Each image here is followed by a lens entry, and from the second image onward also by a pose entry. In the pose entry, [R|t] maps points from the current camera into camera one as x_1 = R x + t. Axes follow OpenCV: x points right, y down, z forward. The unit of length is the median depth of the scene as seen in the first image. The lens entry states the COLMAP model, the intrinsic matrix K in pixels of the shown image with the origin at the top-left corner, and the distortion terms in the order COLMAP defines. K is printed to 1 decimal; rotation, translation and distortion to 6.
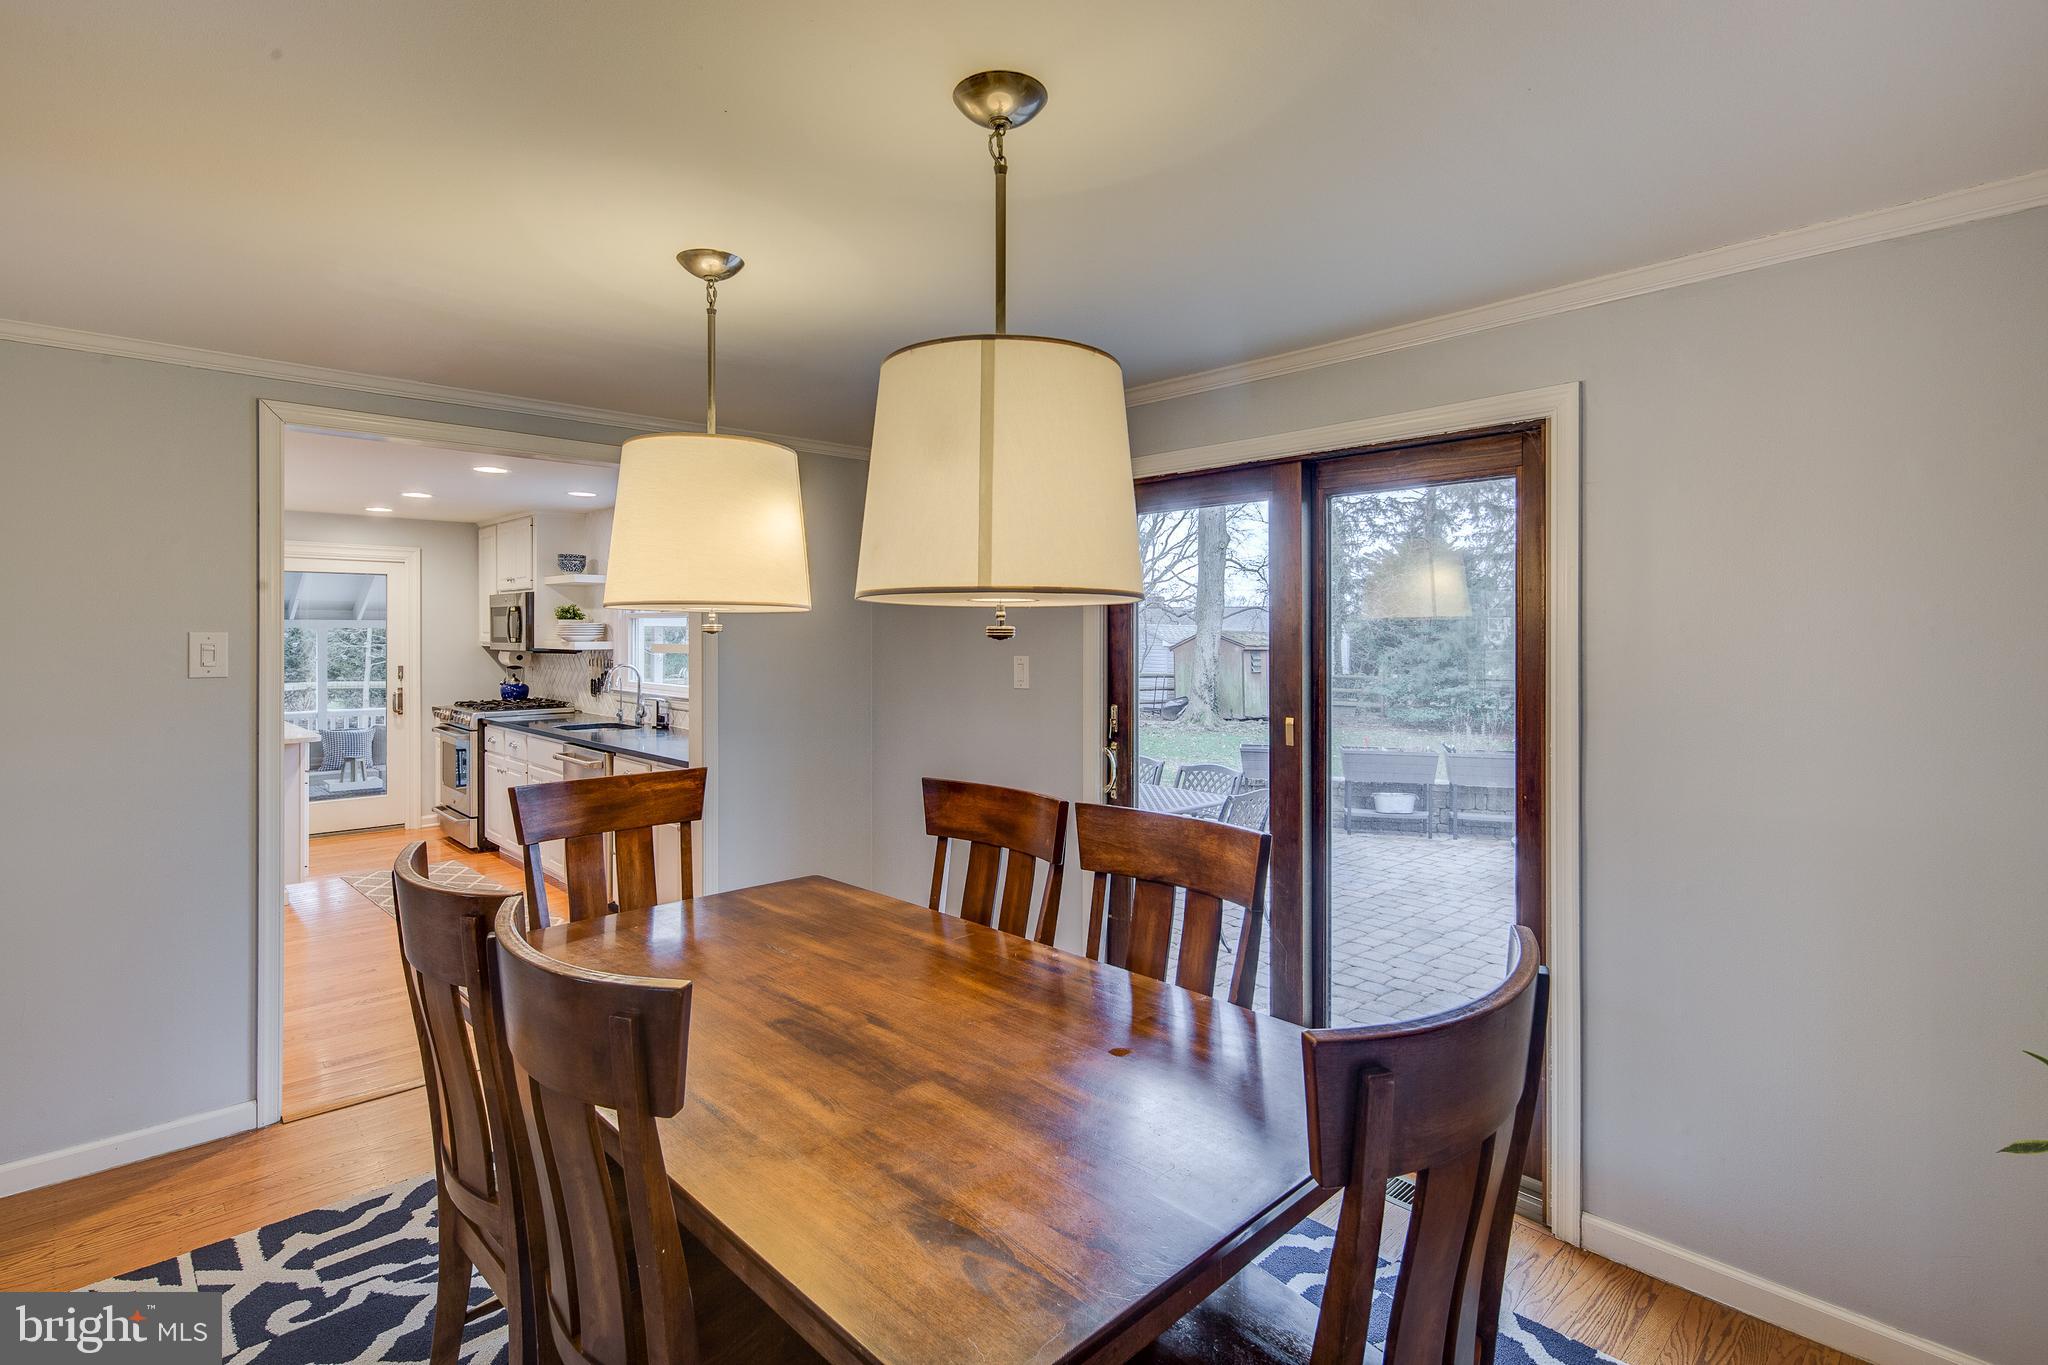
lens RADIAL K [[990.7, 0, 1021.0], [0, 990.7, 635.2], [0, 0, 1]] dist [0.004251, -0.002347]
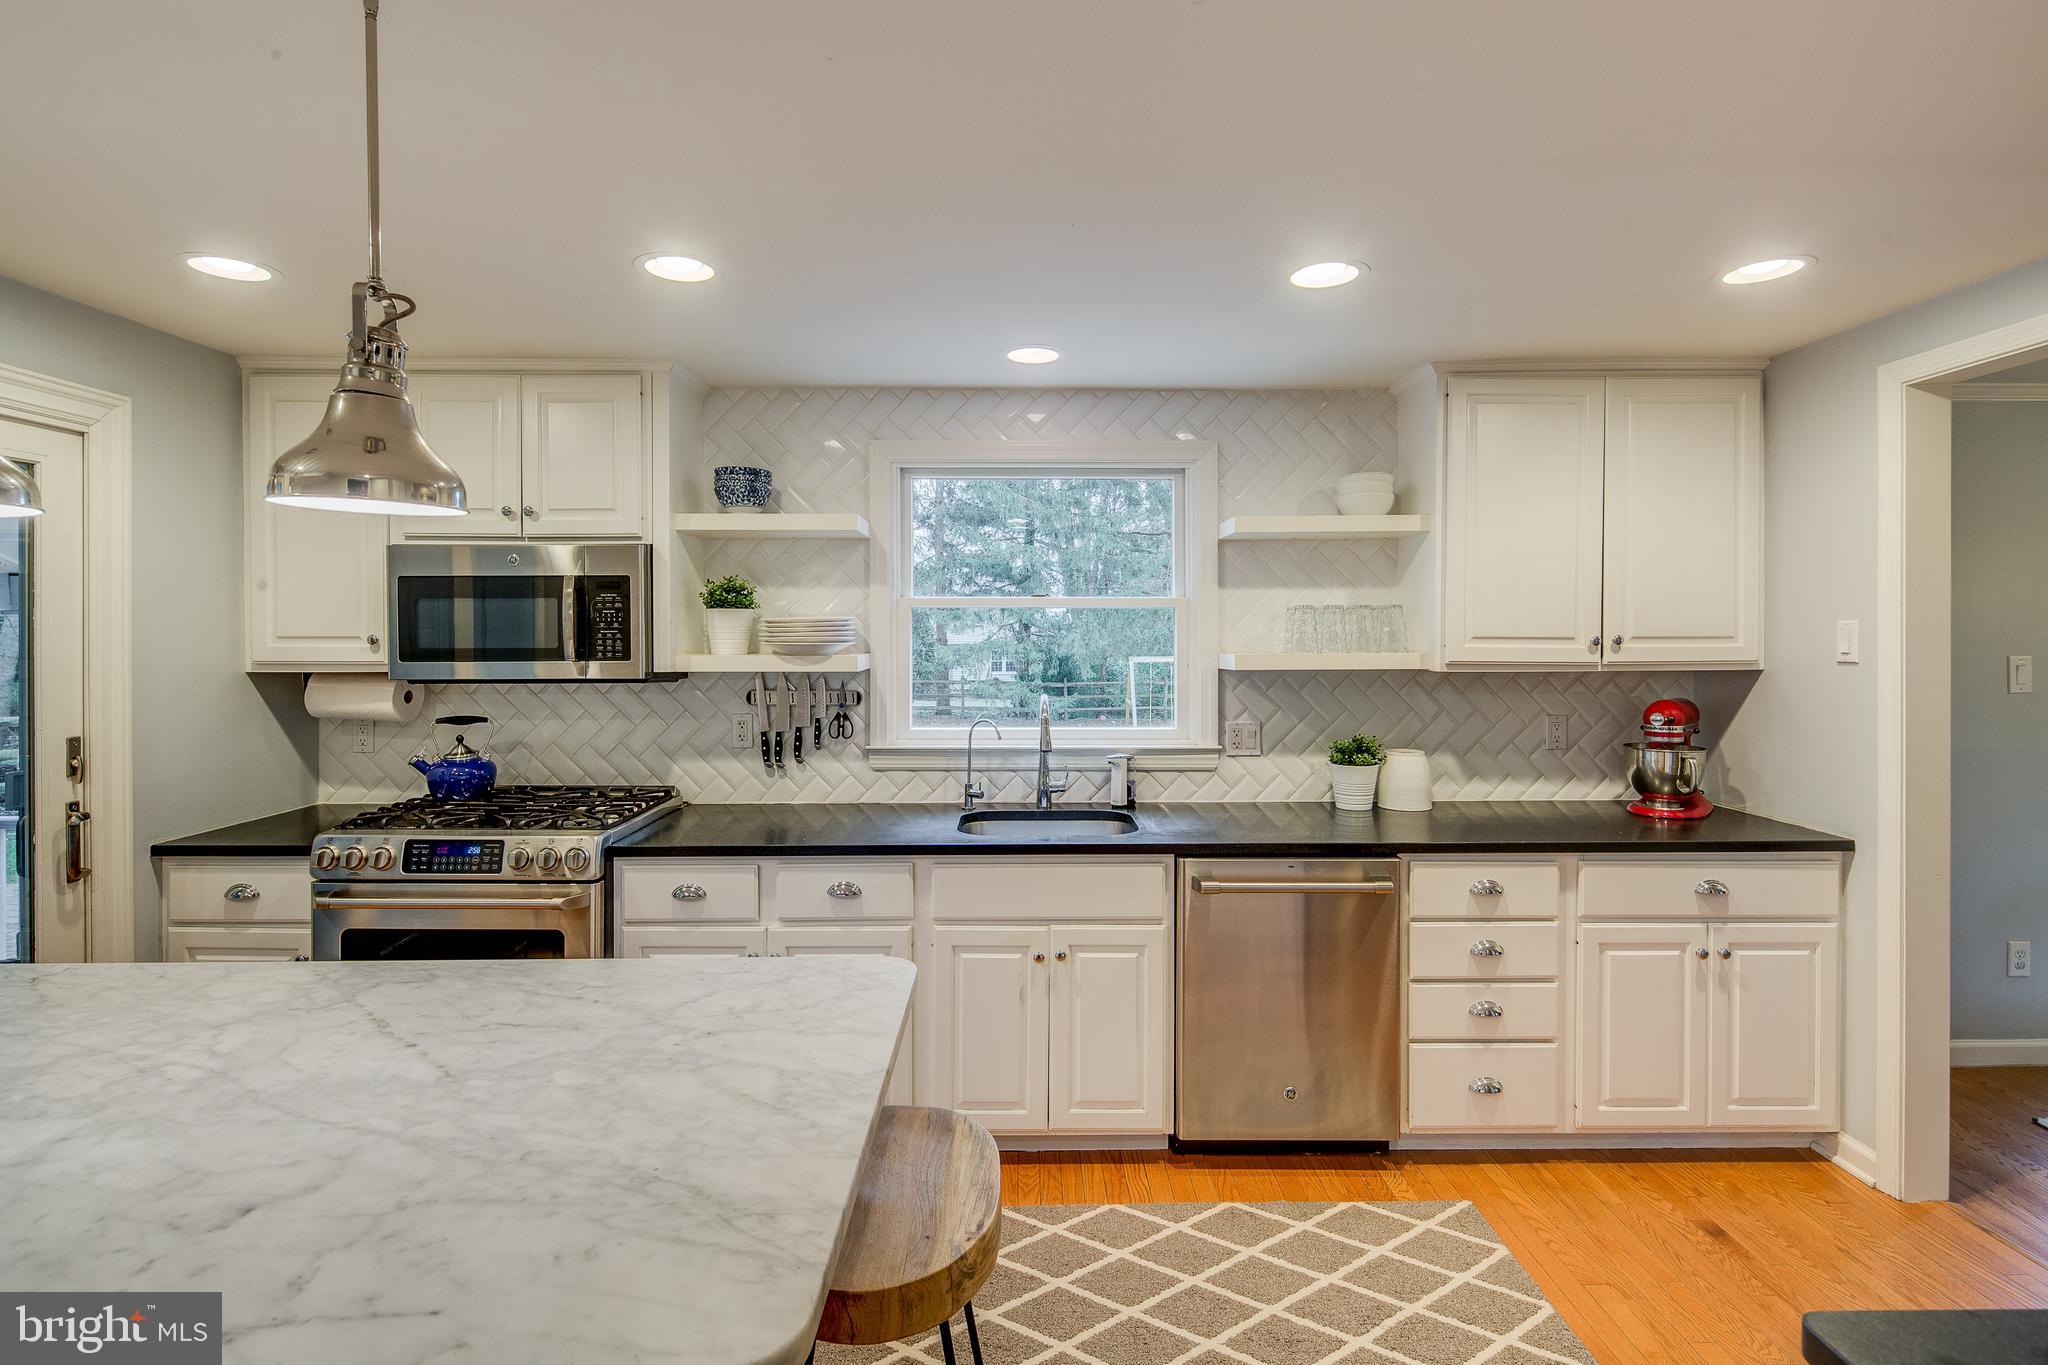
lens RADIAL K [[990.7, 0, 1013.7], [0, 990.7, 648.0], [0, 0, 1]] dist [0.004251, -0.002347]
pose [[0.692165, -0.009600, 0.721676, -0.697885], [0.010184, 0.999942, 0.003535, 0.002258], [-0.721668, 0.004903, 0.692222, 0.573847]]
